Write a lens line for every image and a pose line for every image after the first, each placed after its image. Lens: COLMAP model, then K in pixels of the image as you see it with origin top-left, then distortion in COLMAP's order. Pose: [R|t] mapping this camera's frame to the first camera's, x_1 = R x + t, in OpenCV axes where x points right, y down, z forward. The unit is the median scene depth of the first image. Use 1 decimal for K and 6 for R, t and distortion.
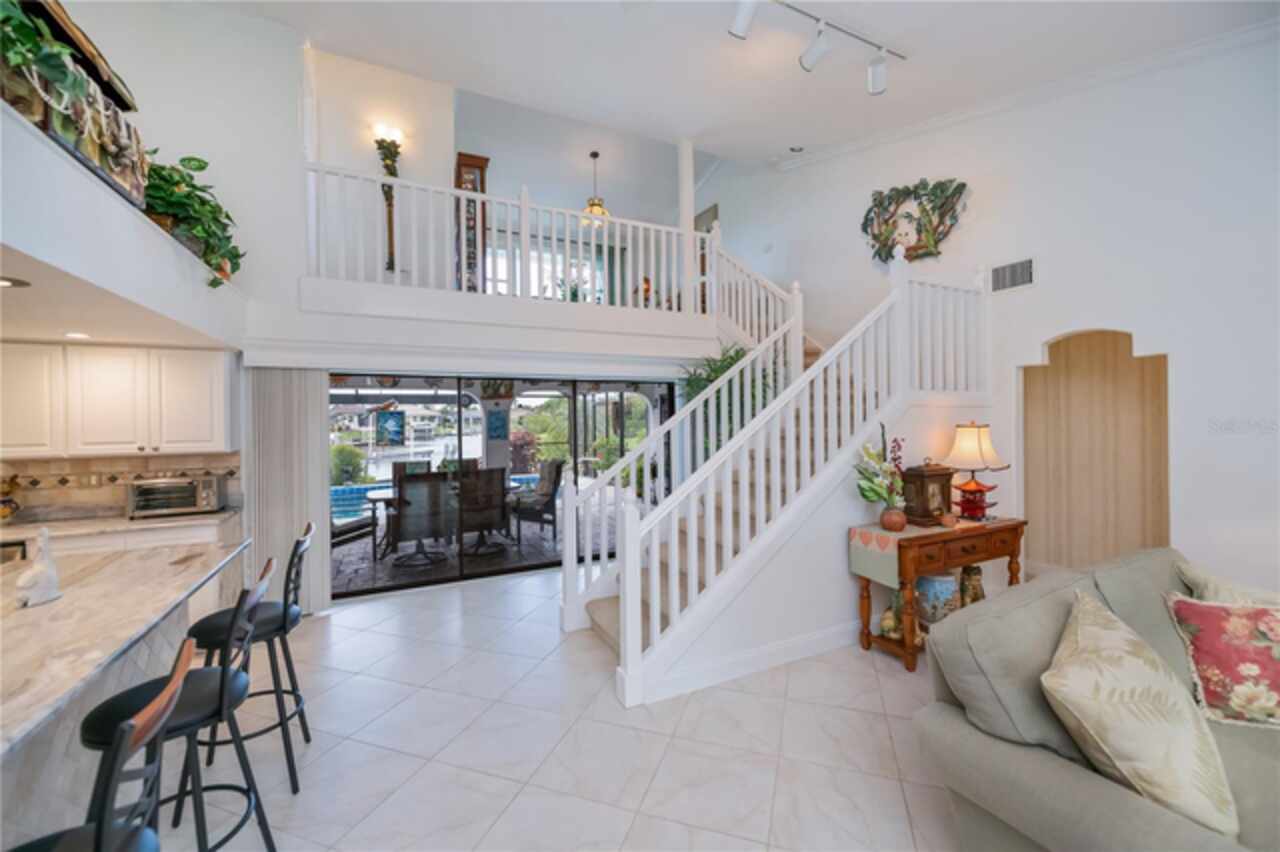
lens RADIAL K [[508.9, 0, 646.8], [0, 508.9, 418.5], [0, 0, 1]] dist [0.001060, -0.002359]
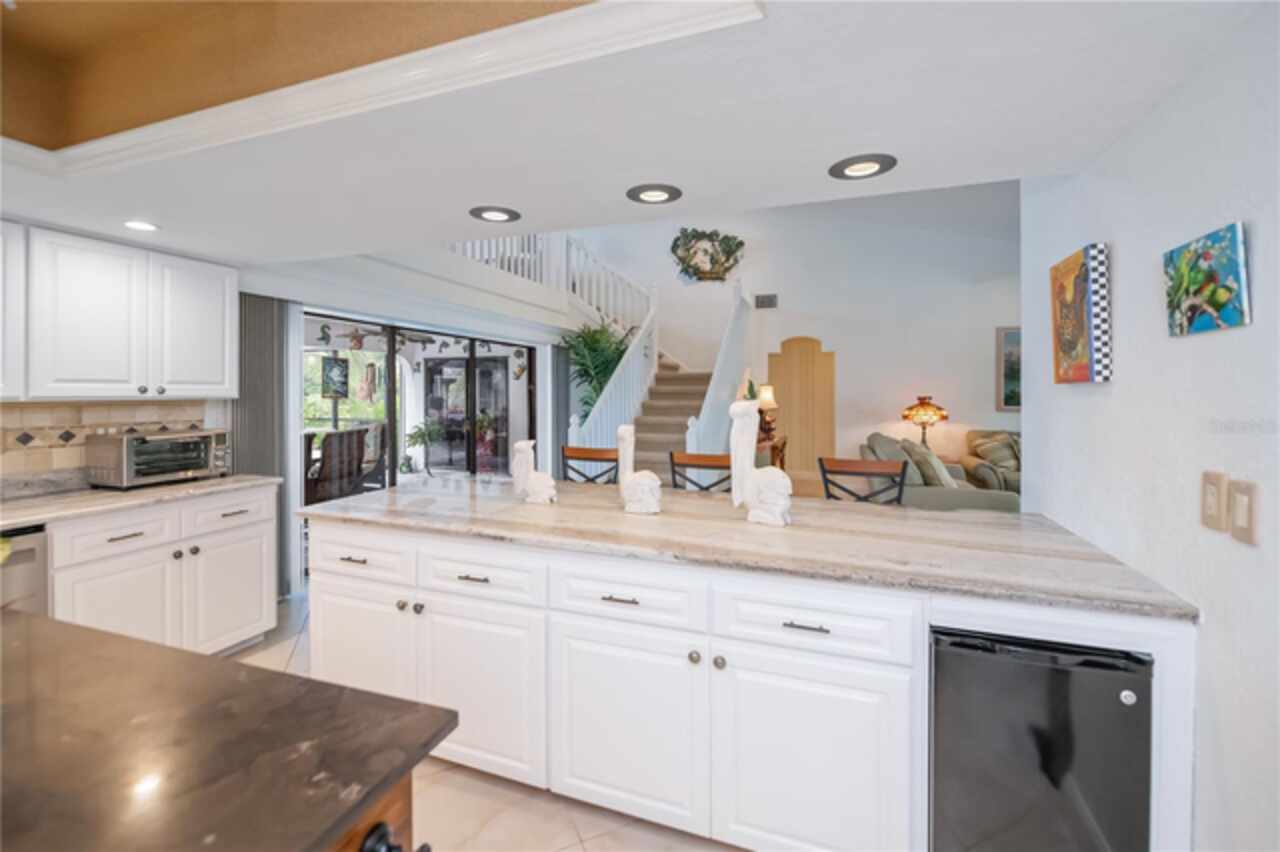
lens RADIAL K [[508.9, 0, 668.0], [0, 508.9, 394.3], [0, 0, 1]] dist [0.001060, -0.002359]
pose [[0.709920, 0.006644, 0.704251, -0.639627], [-0.007627, 0.999969, -0.001745, 0.039978], [-0.704241, -0.004132, 0.709949, -0.015951]]
